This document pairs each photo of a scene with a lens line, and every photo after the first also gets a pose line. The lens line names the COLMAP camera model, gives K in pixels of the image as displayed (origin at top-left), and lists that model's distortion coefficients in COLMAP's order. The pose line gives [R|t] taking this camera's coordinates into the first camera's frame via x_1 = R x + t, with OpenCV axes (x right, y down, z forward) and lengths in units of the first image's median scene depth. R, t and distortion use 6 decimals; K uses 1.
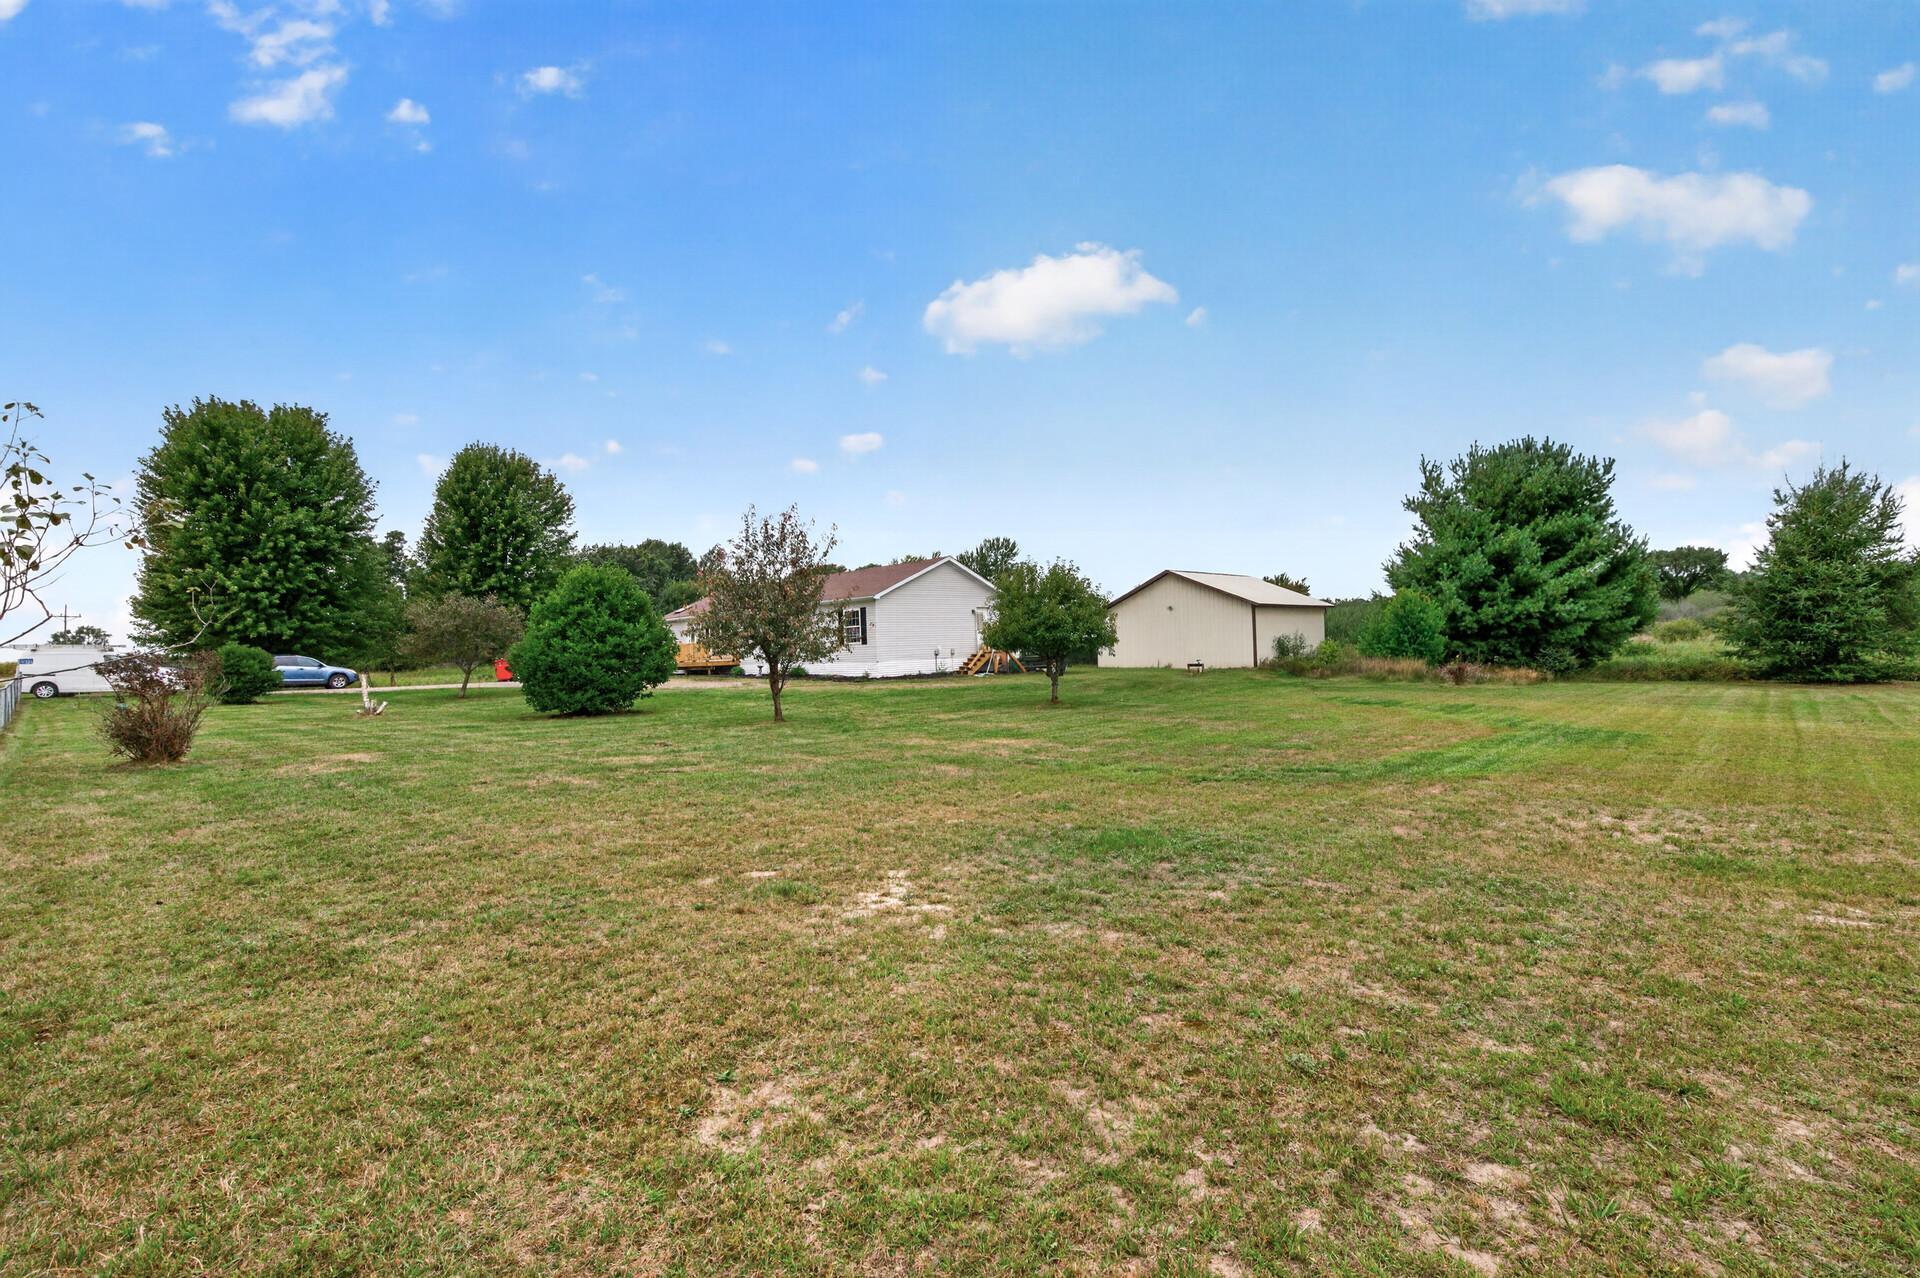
lens RADIAL K [[1030.2, 0, 960.0], [0, 1030.2, 639.0], [0, 0, 1]] dist [-0.001380, 0.001875]
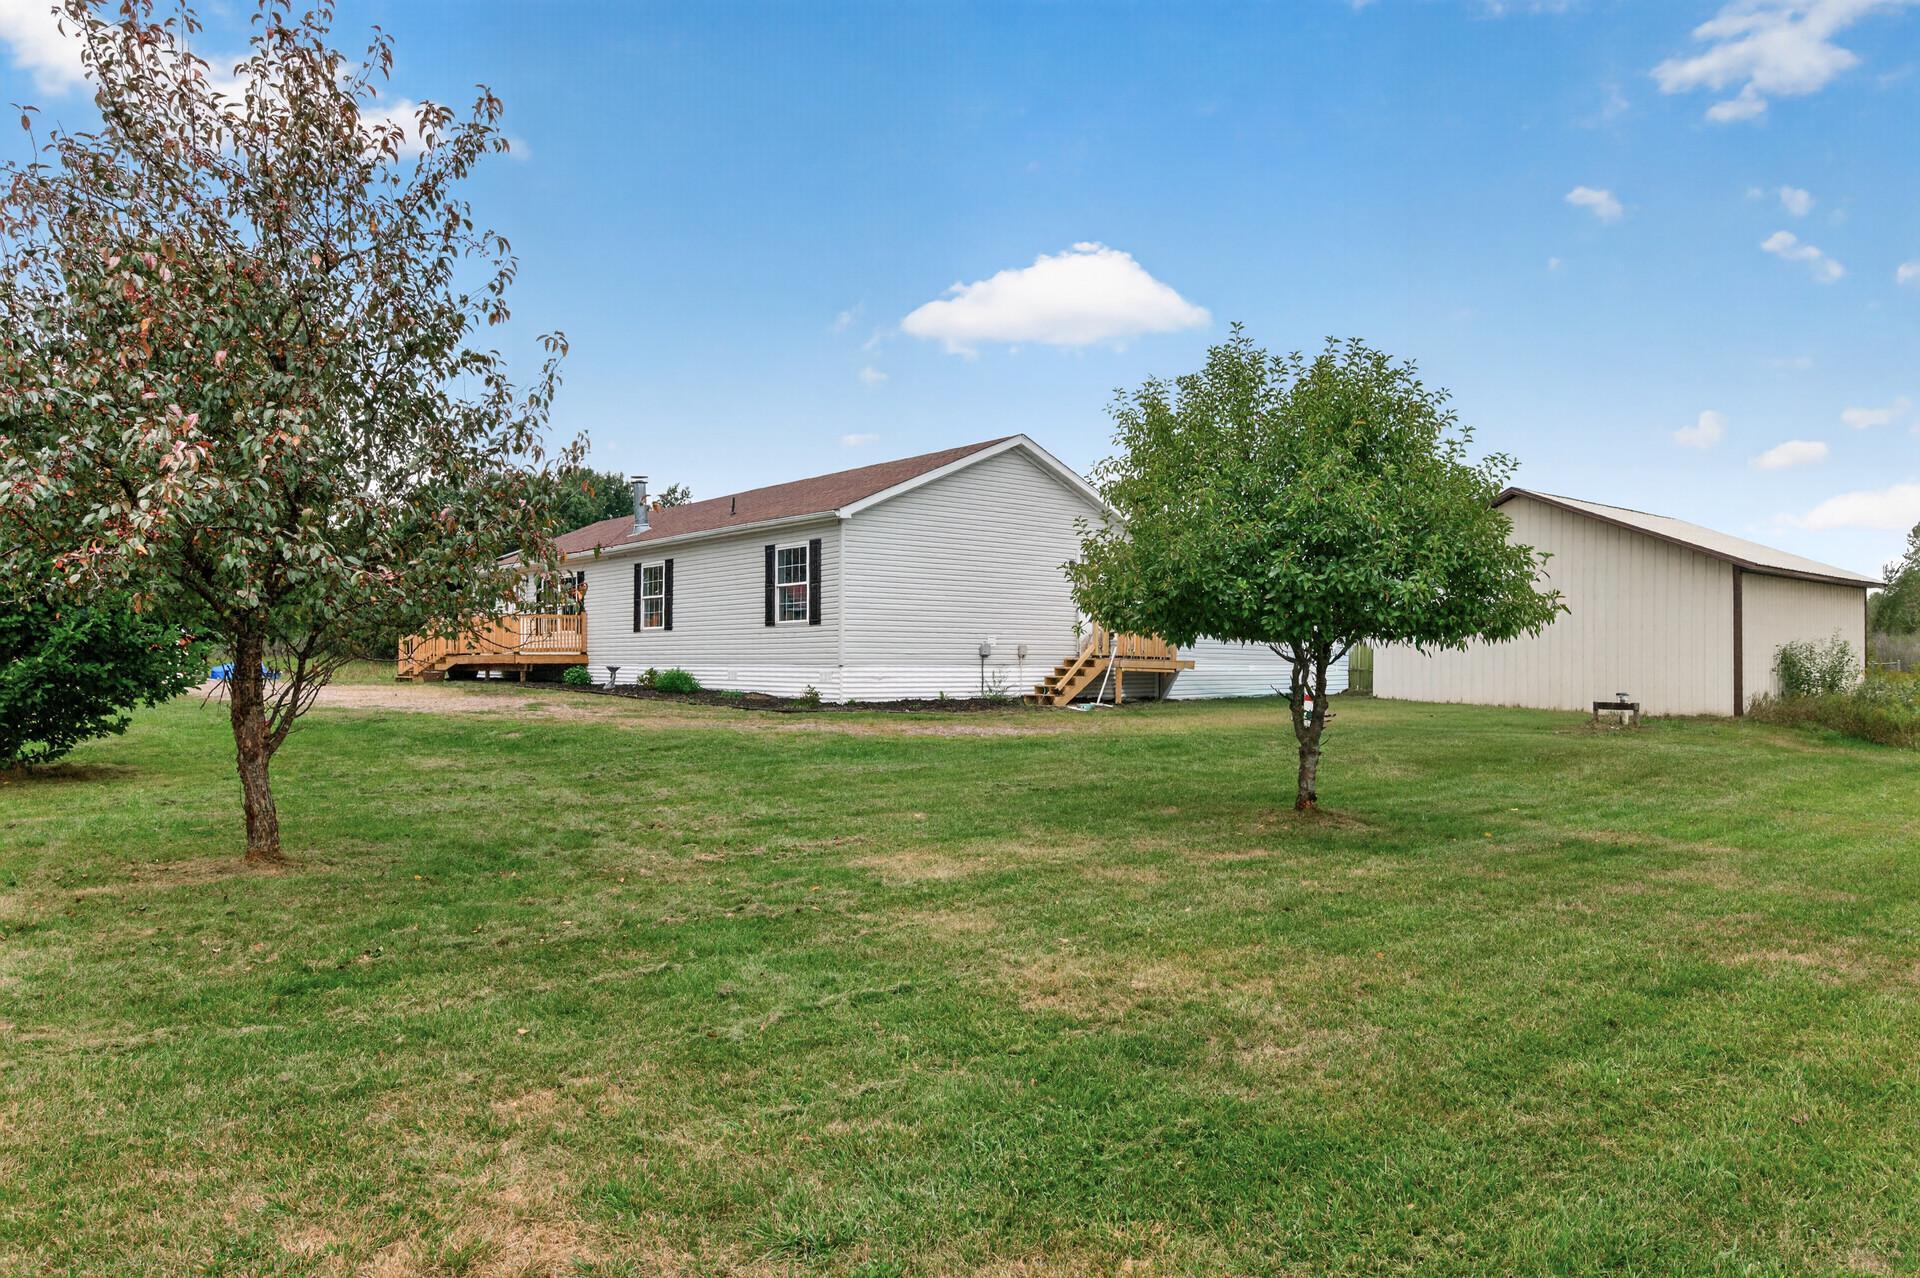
lens RADIAL K [[1270.4, 0, 960.0], [0, 1270.4, 639.0], [0, 0, 1]] dist [0.001480, 0.001313]
pose [[0.994966, 0.037493, -0.092934, 0.017475], [-0.038691, 0.999189, -0.011131, 0.014591], [0.092441, 0.014671, 0.995610, 0.472606]]
